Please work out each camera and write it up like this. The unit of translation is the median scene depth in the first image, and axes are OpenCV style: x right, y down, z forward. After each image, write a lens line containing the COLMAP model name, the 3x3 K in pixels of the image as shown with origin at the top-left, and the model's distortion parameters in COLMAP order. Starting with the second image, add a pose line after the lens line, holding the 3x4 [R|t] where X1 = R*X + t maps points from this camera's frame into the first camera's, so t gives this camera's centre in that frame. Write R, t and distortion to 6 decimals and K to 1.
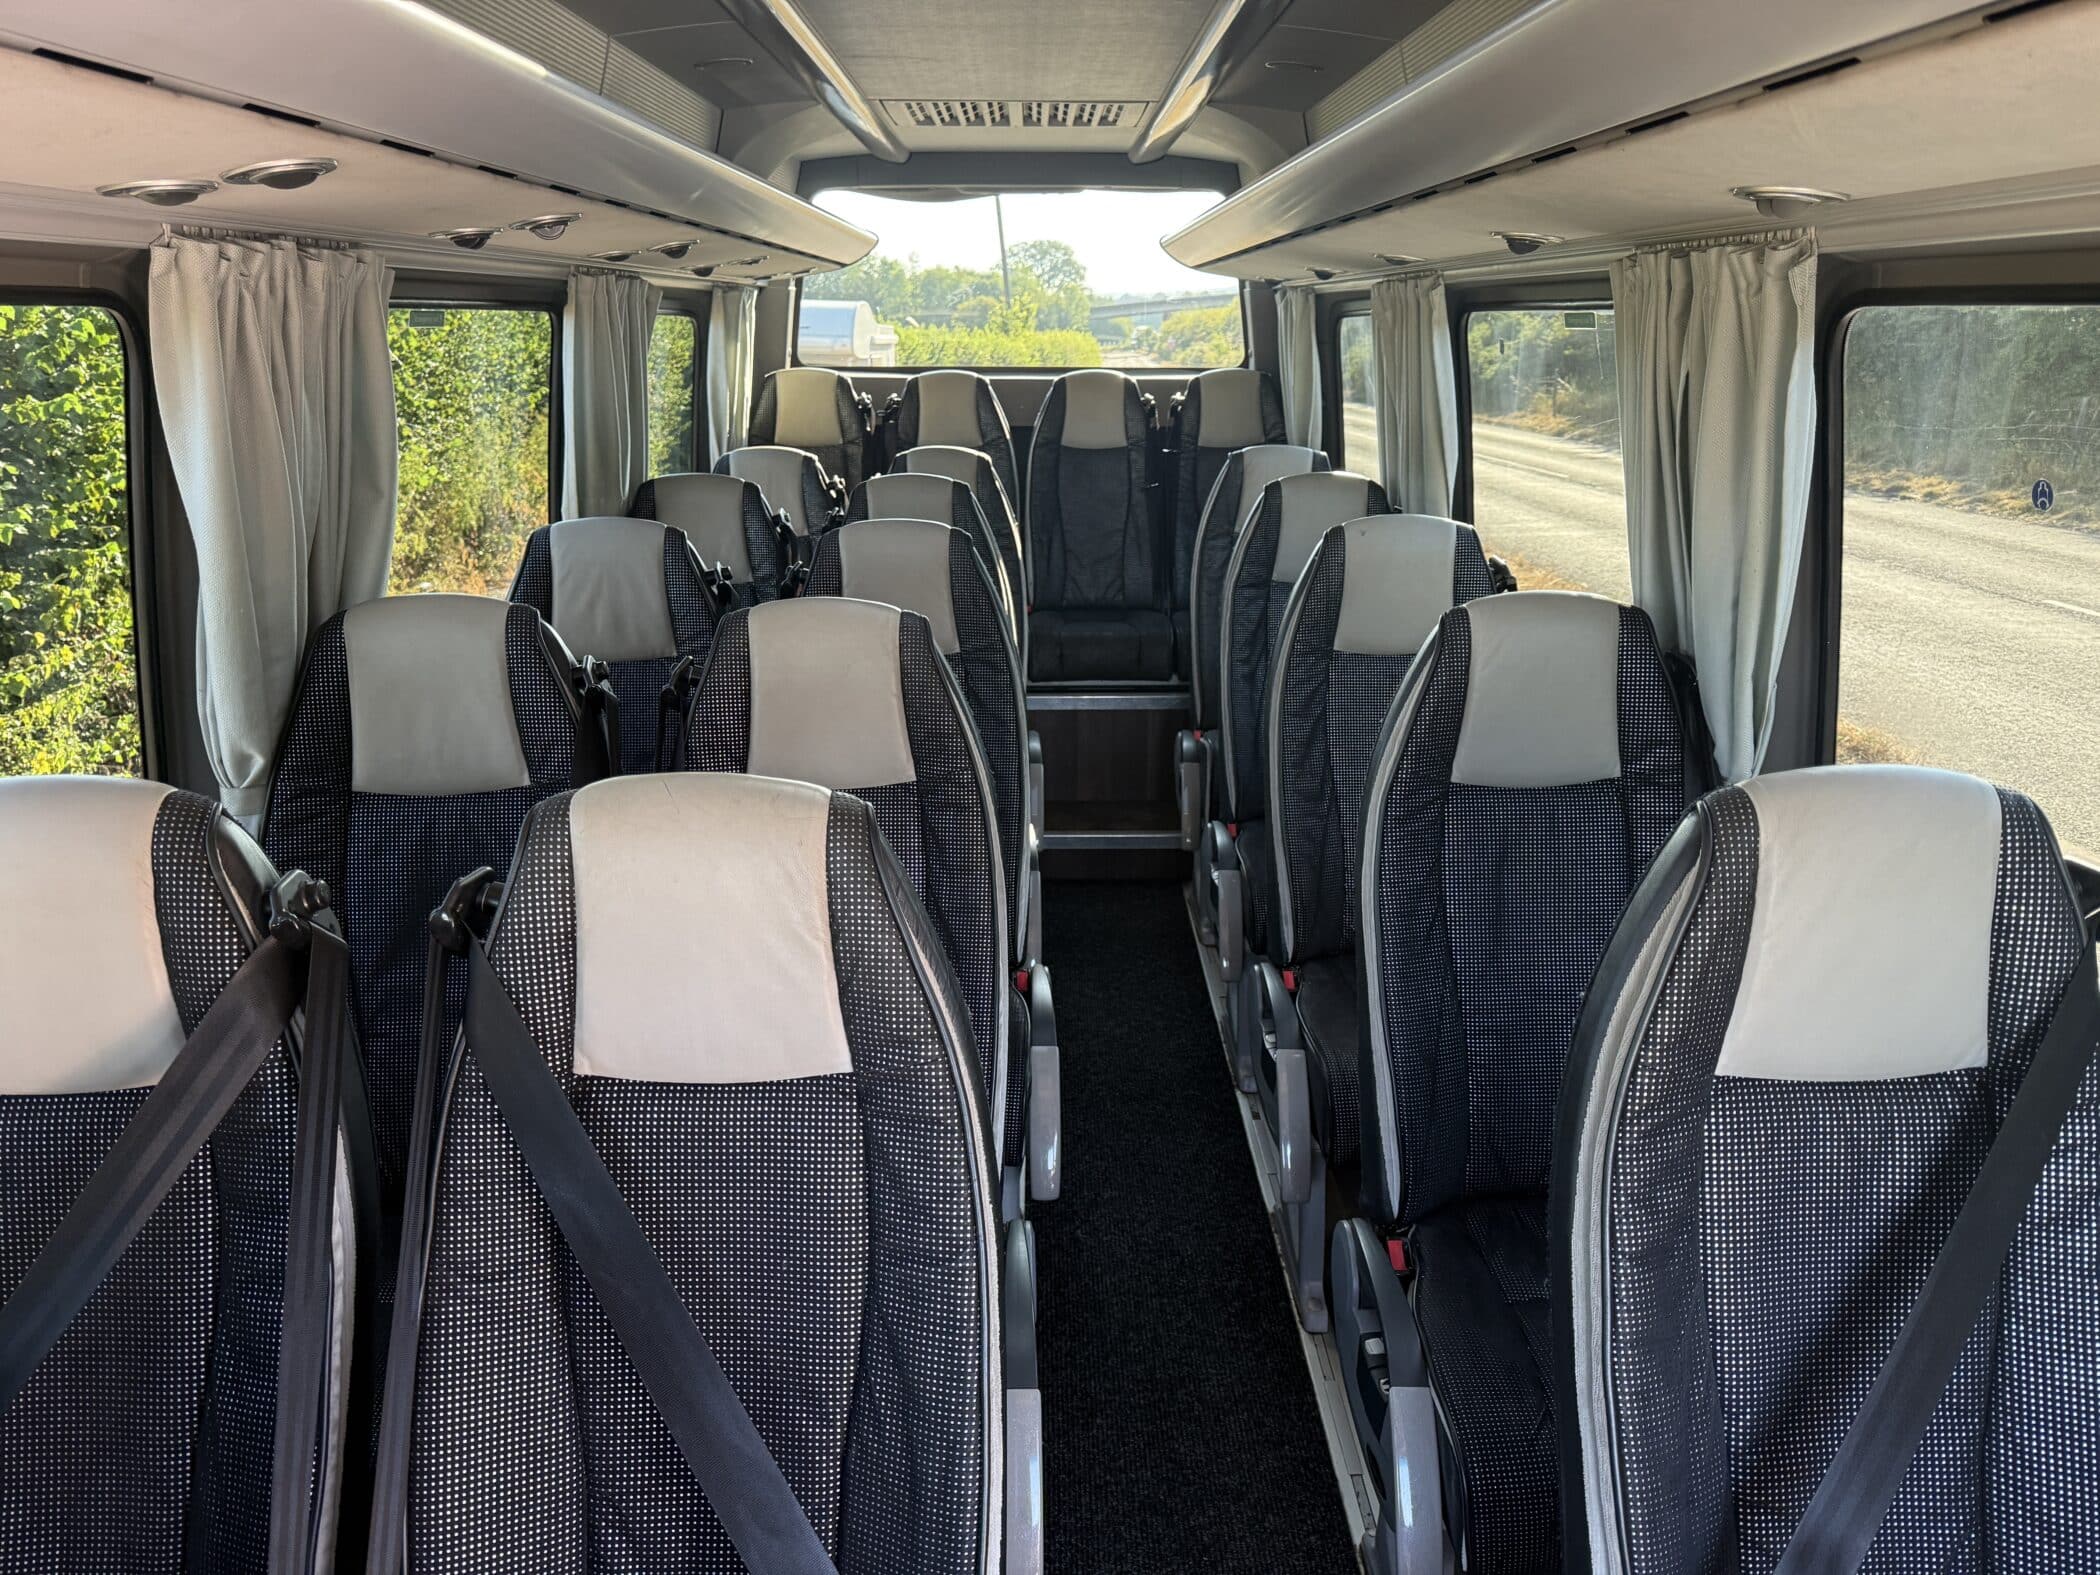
lens RADIAL K [[1480.4, 0, 1050.0], [0, 1480.4, 787.5], [0, 0, 1]] dist [0.117864, -0.170782]
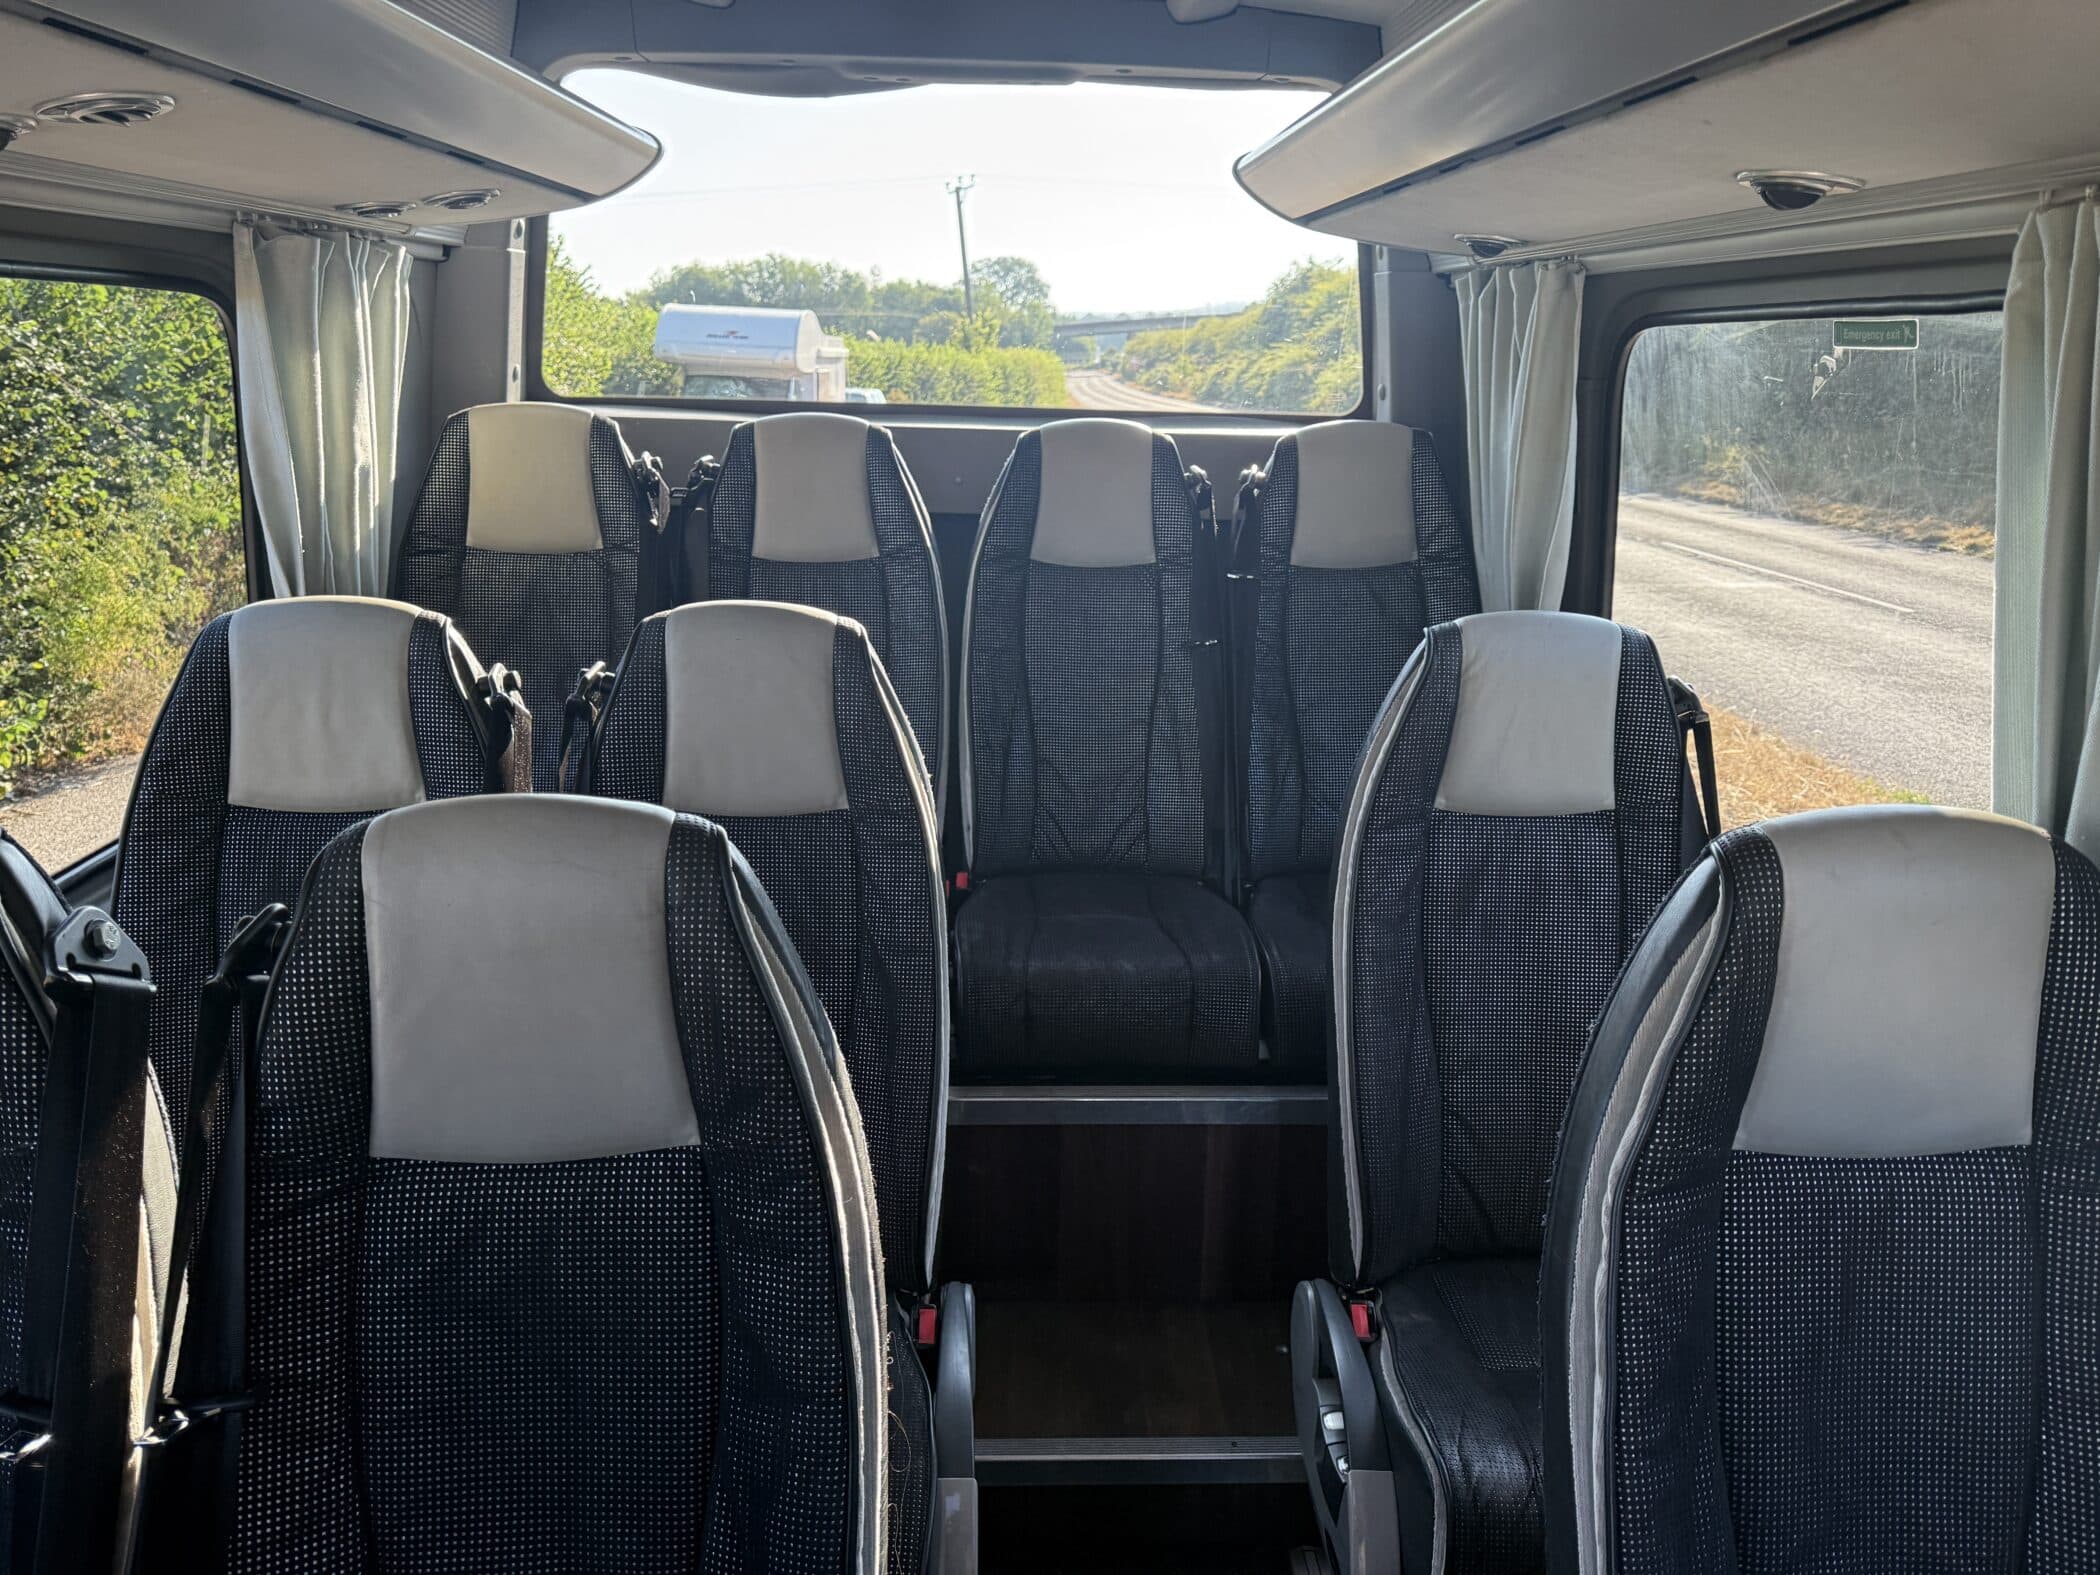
lens RADIAL K [[1480.4, 0, 1050.0], [0, 1480.4, 787.5], [0, 0, 1]] dist [0.117864, -0.170782]
pose [[0.999504, 0.012941, 0.028720, 0.000593], [-0.012634, 0.999861, -0.010870, -0.134128], [-0.028857, 0.010502, 0.999528, 0.447976]]
